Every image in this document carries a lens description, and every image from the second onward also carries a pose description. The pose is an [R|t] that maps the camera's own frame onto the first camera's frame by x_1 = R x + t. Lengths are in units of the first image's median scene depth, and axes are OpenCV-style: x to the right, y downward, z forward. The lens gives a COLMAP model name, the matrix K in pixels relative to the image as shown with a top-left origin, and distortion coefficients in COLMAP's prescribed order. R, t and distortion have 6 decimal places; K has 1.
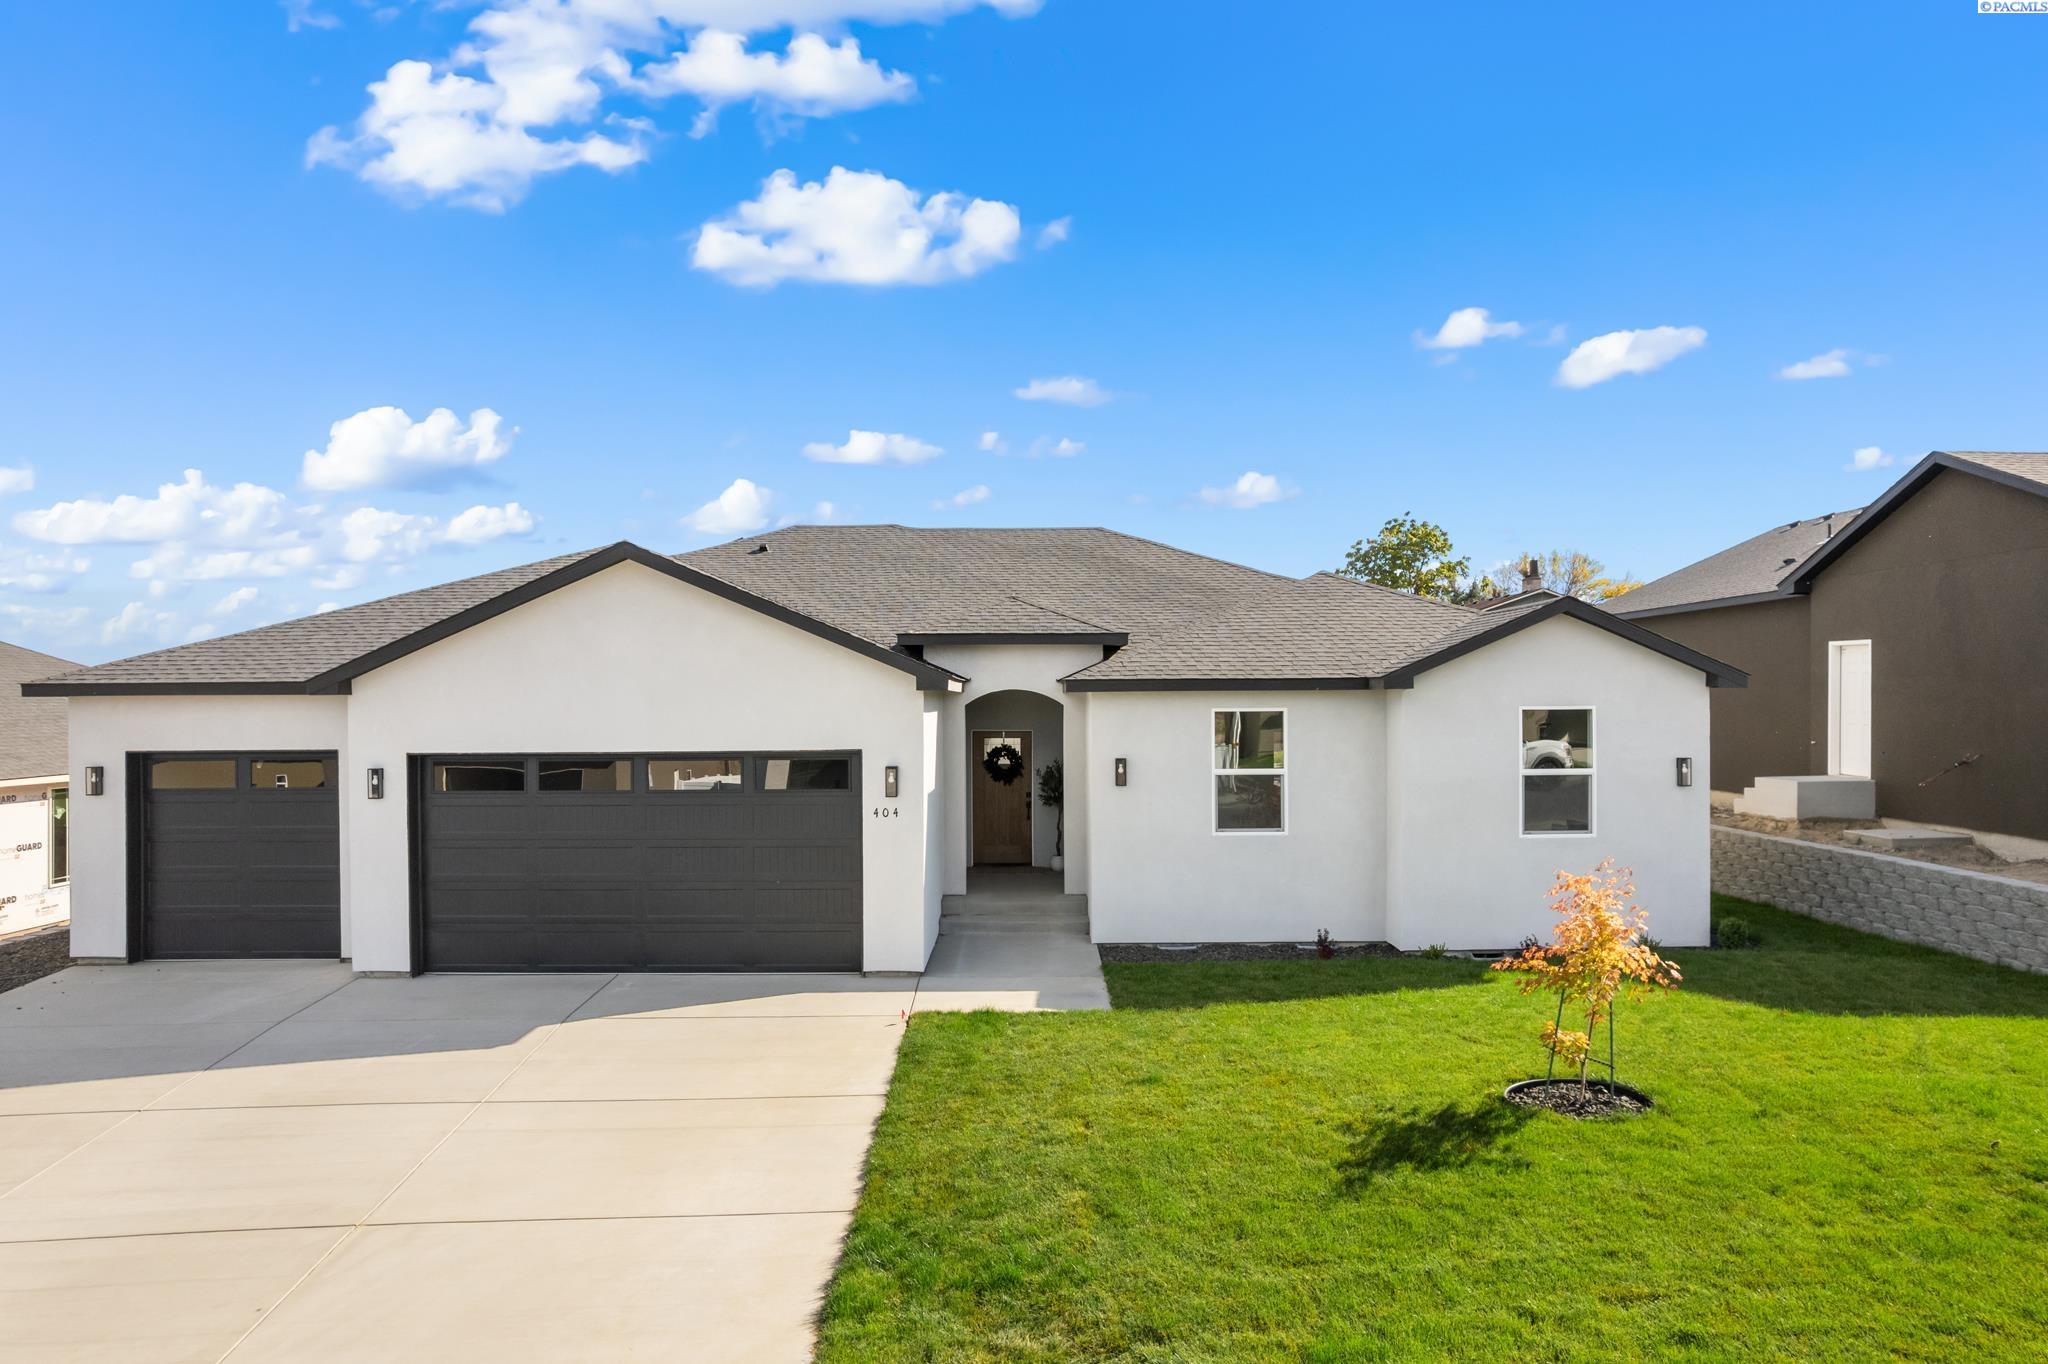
lens RADIAL K [[1317.4, 0, 1024.0], [0, 1317.4, 682.0], [0, 0, 1]] dist [-0.044483, 0.002595]
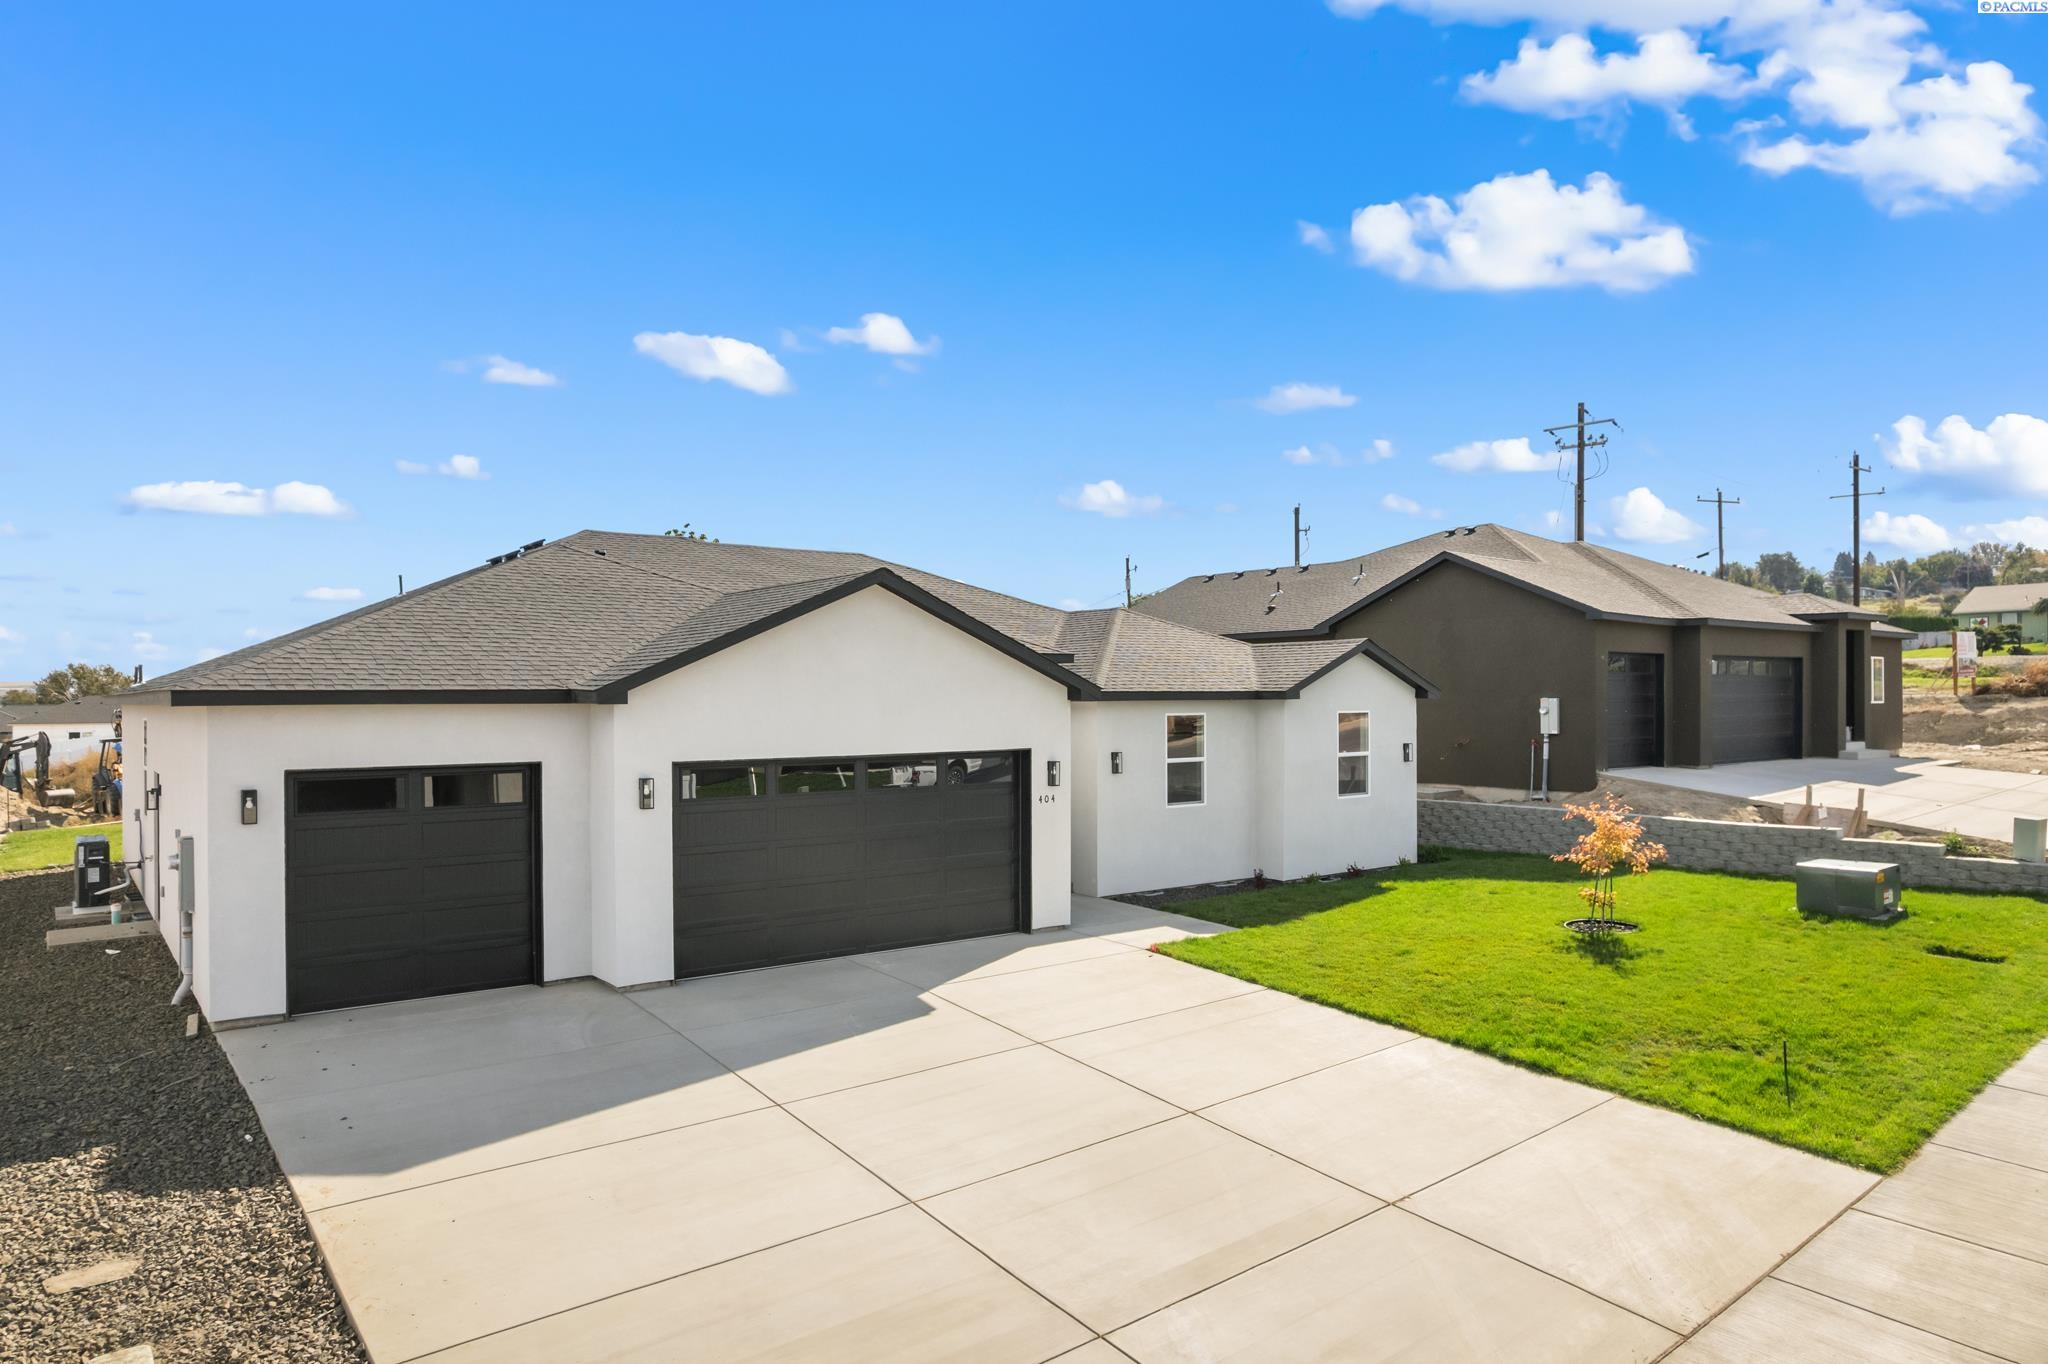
lens RADIAL K [[1317.4, 0, 1024.0], [0, 1317.4, 682.0], [0, 0, 1]] dist [-0.044483, 0.002595]
pose [[0.790110, 0.009806, 0.612887, -0.836868], [-0.008806, 0.999950, -0.004647, -0.004674], [-0.612902, -0.001725, 0.790157, 0.030570]]
